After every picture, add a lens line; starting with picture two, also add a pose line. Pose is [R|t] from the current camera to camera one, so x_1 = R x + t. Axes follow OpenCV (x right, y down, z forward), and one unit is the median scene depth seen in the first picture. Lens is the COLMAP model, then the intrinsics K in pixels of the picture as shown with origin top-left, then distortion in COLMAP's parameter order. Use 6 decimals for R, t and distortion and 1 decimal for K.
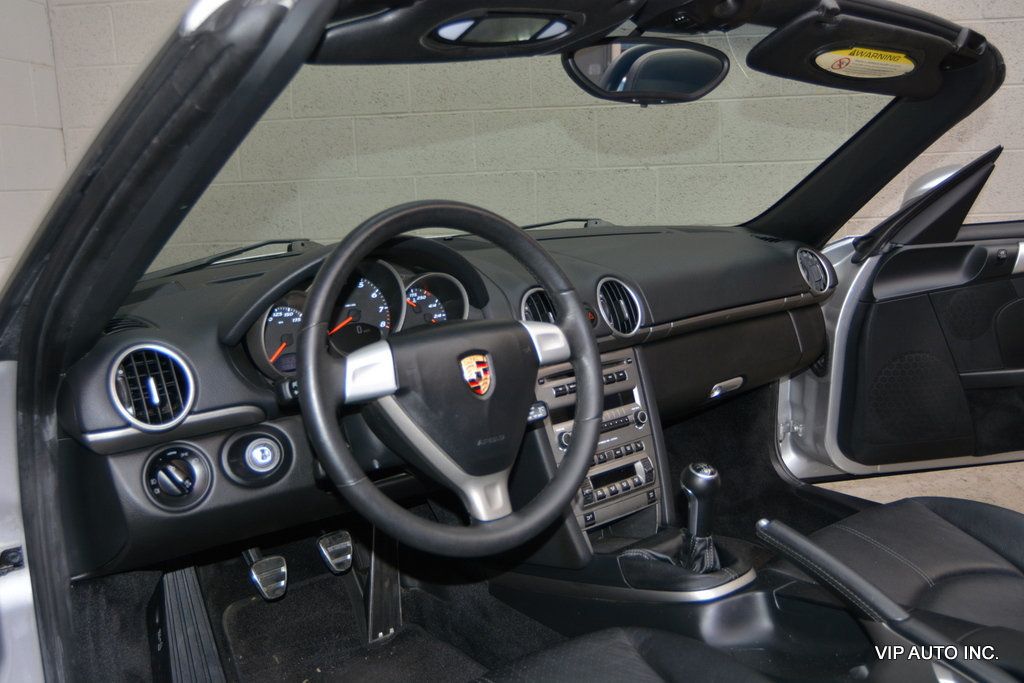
lens RADIAL K [[917.4, 0, 511.4], [0, 917.4, 344.8], [0, 0, 1]] dist [-0.003955, -0.001293]
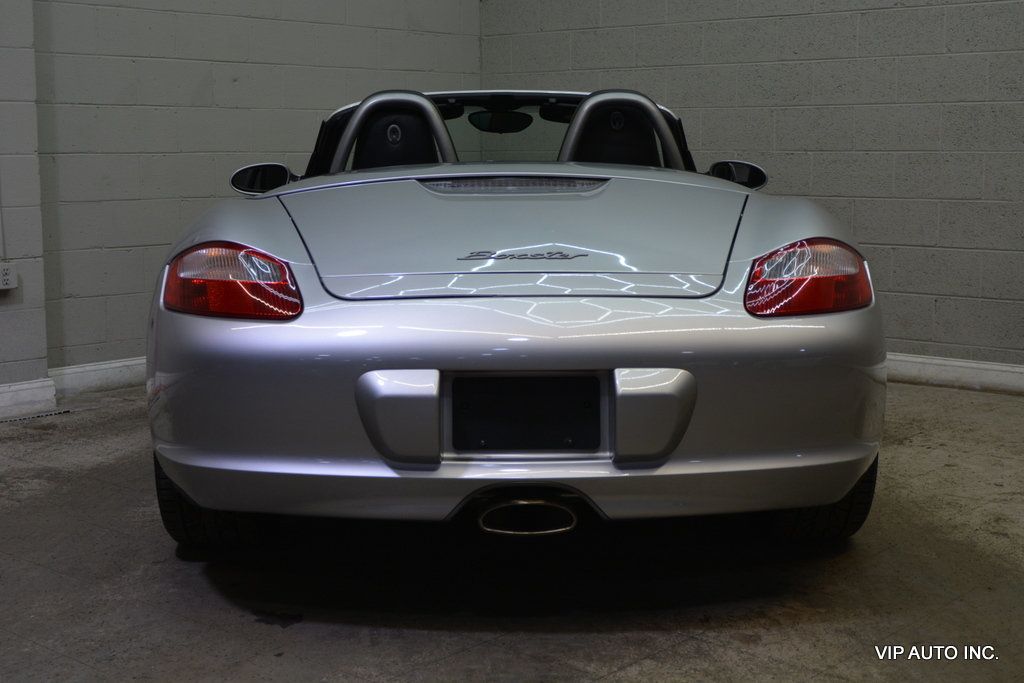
lens RADIAL K [[1435.7, 0, 512.3], [0, 1435.7, 343.1], [0, 0, 1]] dist [-0.019363, 0.024951]
pose [[0.791267, 0.120492, -0.599481, 1.814173], [-0.140048, 0.990044, 0.014141, 0.197393], [0.595216, 0.072767, 0.800264, -1.555838]]
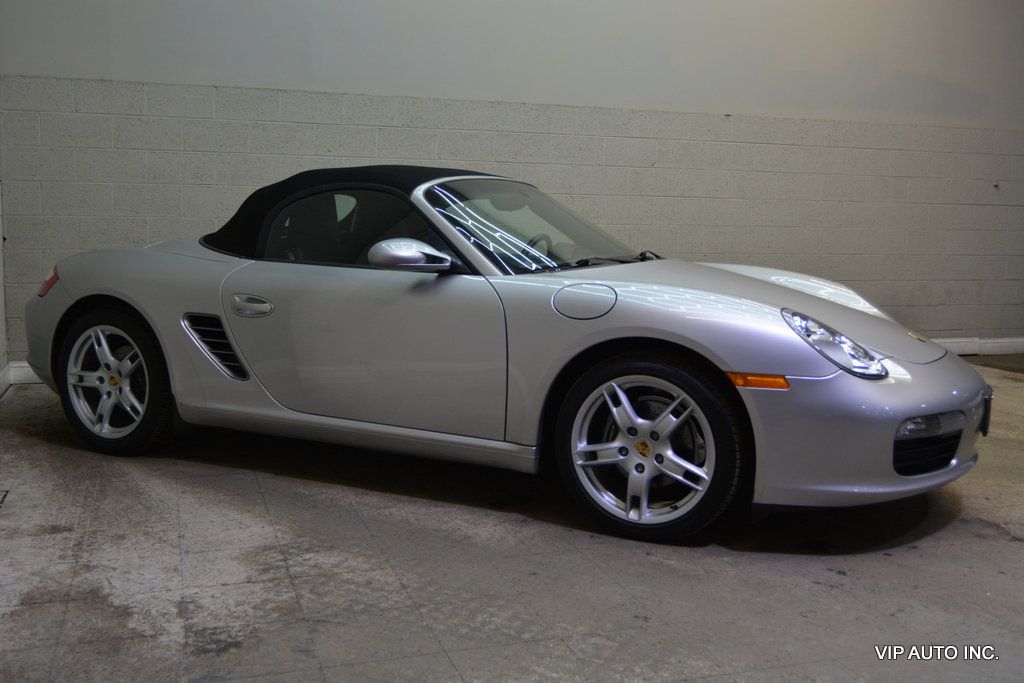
lens RADIAL K [[1007.7, 0, 510.3], [0, 1007.7, 338.2], [0, 0, 1]] dist [-0.013896, 0.004924]
pose [[0.921164, 0.007556, 0.389101, -0.569366], [0.017110, 0.998058, -0.059889, 0.312332], [-0.388798, 0.061825, 0.919246, -1.794069]]
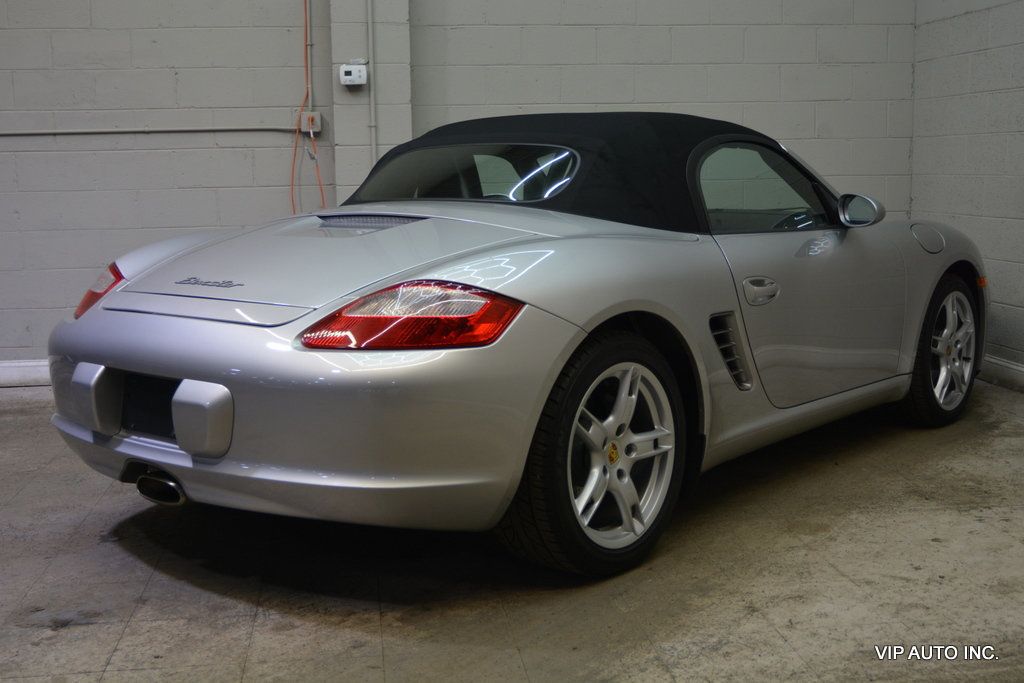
lens RADIAL K [[1259.9, 0, 511.9], [0, 1259.9, 340.9], [0, 0, 1]] dist [-0.011701, -0.000291]
pose [[0.184693, 0.172991, -0.967452, 2.659040], [-0.170881, 0.975045, 0.141726, -0.127733], [0.967826, 0.139144, 0.209645, -0.188076]]
